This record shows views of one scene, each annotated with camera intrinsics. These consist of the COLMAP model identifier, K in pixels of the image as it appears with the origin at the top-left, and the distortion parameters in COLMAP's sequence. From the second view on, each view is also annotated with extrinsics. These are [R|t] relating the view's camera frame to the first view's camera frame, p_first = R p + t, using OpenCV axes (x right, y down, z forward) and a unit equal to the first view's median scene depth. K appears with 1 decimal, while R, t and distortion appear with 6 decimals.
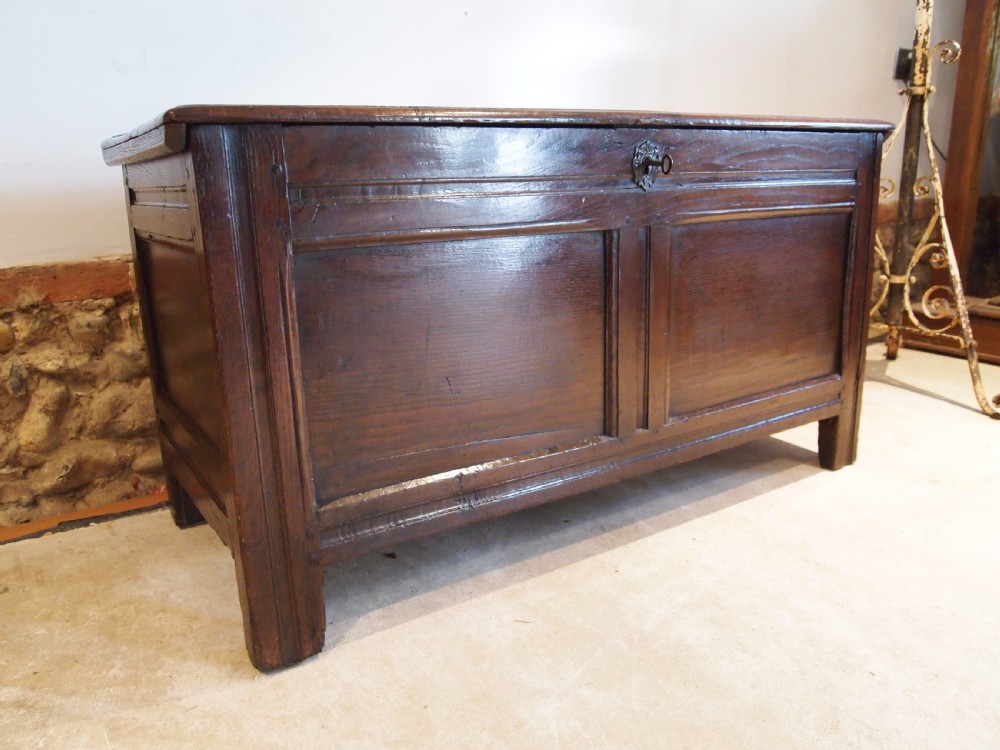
lens RADIAL K [[796.8, 0, 500.0], [0, 796.8, 375.0], [0, 0, 1]] dist [-0.045952, 0.000868]
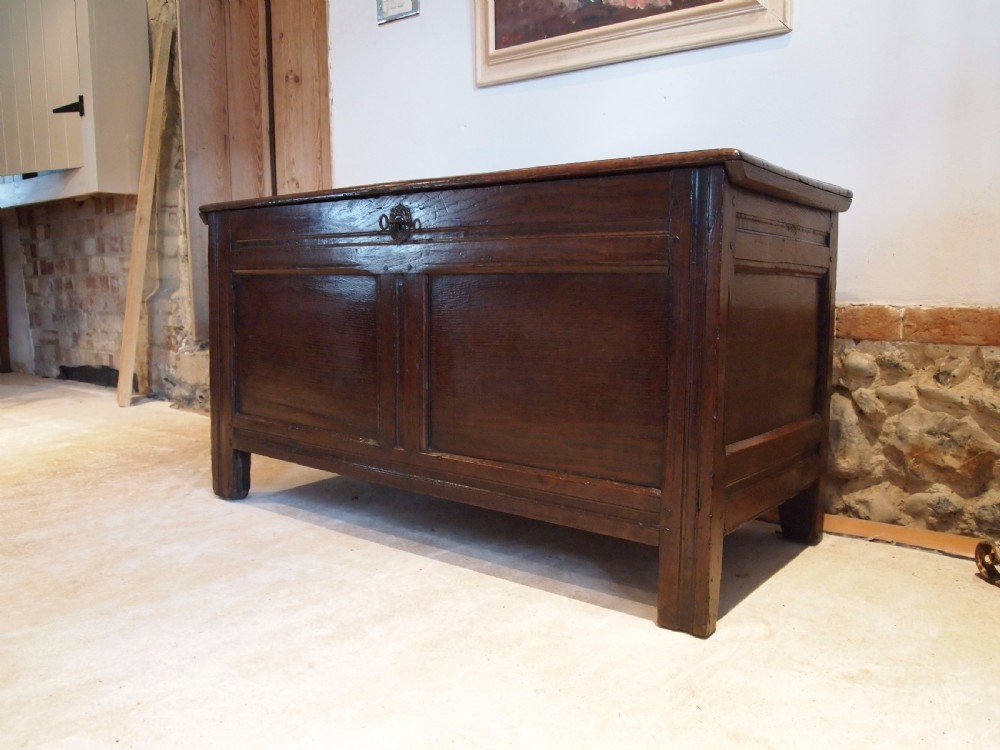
lens RADIAL K [[799.8, 0, 500.0], [0, 799.8, 375.0], [0, 0, 1]] dist [-0.046697, 0.001628]
pose [[0.319411, 0.129727, -0.938695, 1.175341], [-0.253361, 0.966214, 0.047318, -0.113633], [0.913118, 0.222715, 0.341487, 0.642596]]
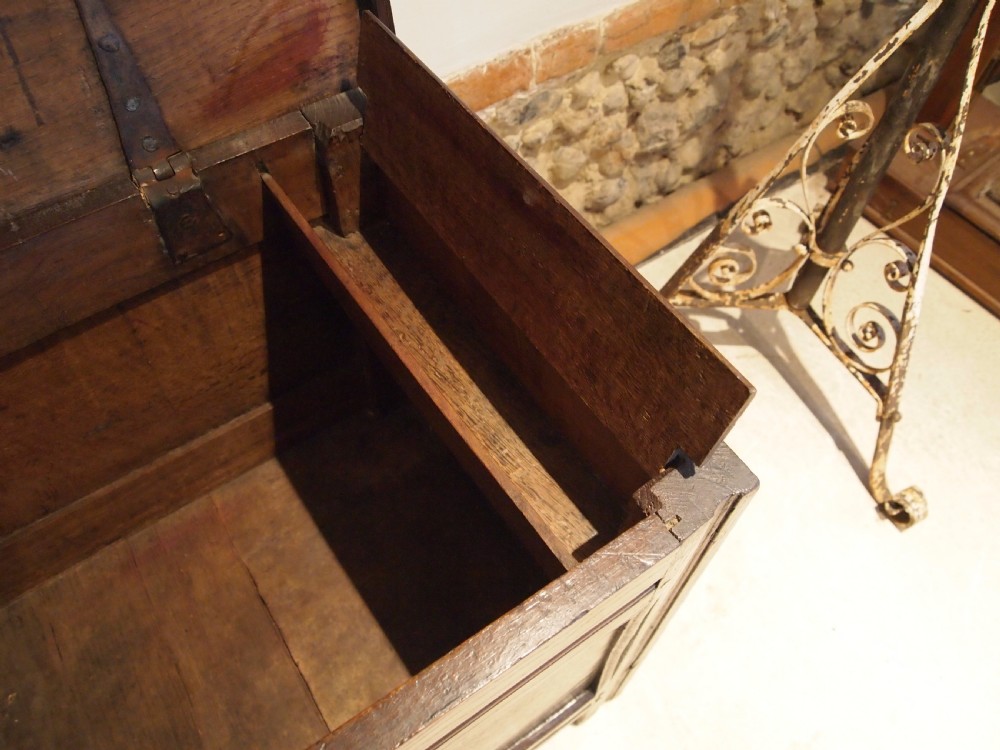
lens RADIAL K [[796.8, 0, 500.0], [0, 796.8, 375.0], [0, 0, 1]] dist [-0.045952, 0.000868]
pose [[0.998055, 0.002820, 0.062273, 0.357444], [-0.043357, 0.749158, 0.660970, -0.619528], [-0.044788, -0.662385, 0.747824, 0.794469]]
